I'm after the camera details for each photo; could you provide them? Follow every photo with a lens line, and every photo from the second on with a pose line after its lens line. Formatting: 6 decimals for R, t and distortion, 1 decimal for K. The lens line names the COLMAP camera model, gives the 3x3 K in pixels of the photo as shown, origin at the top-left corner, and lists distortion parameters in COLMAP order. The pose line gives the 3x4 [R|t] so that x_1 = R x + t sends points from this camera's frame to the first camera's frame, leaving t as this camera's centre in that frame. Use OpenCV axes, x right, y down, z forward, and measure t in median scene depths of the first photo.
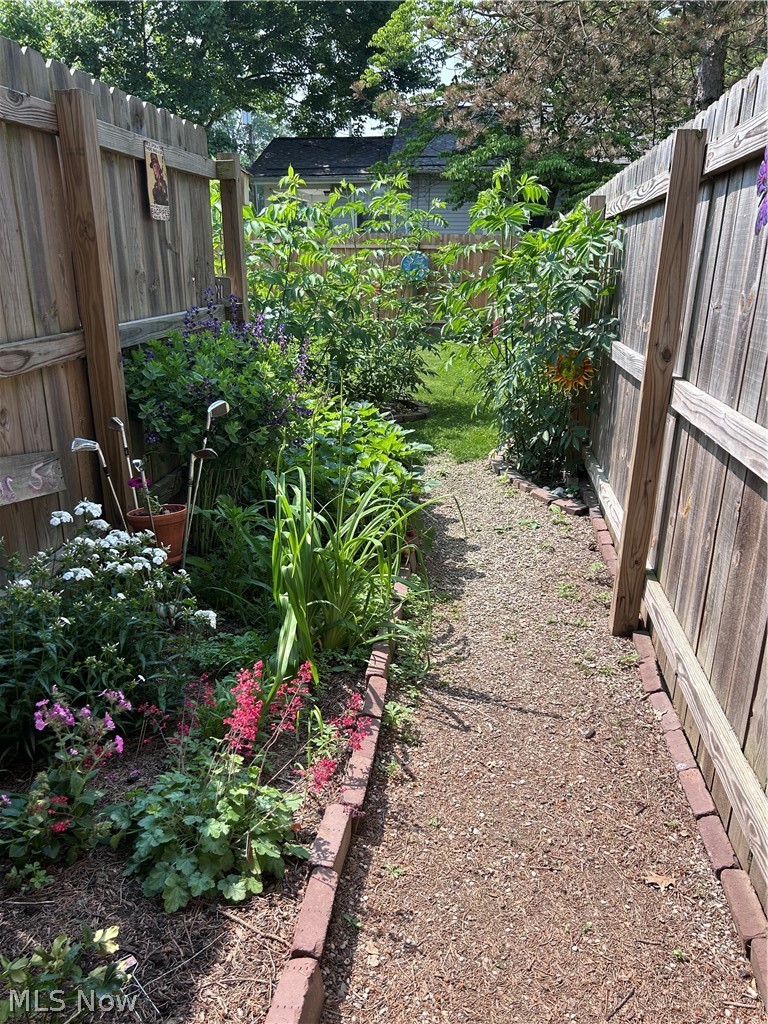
lens RADIAL K [[761.0, 0, 381.2], [0, 761.0, 511.3], [0, 0, 1]] dist [0.056253, -0.063924]
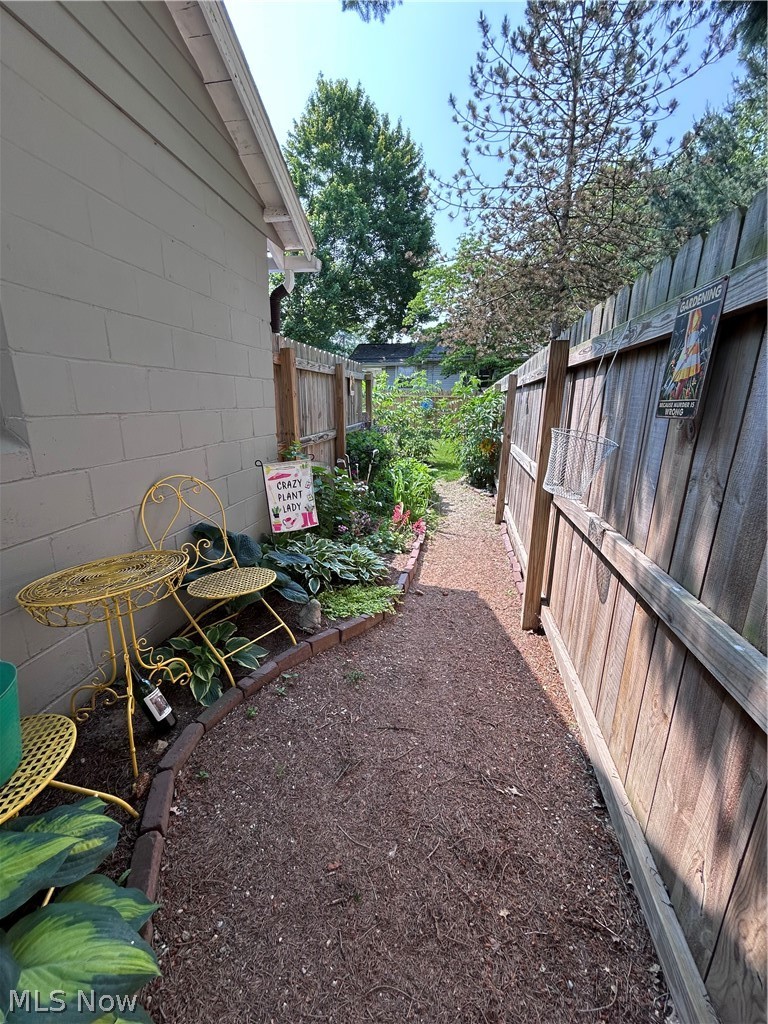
lens RADIAL K [[411.7, 0, 381.5], [0, 411.7, 510.0], [0, 0, 1]] dist [0.000261, 0.000013]
pose [[0.998395, 0.014267, -0.054811, -0.049650], [-0.017200, 0.998424, -0.053420, 0.130252], [0.053963, 0.054277, 0.997067, -0.477519]]
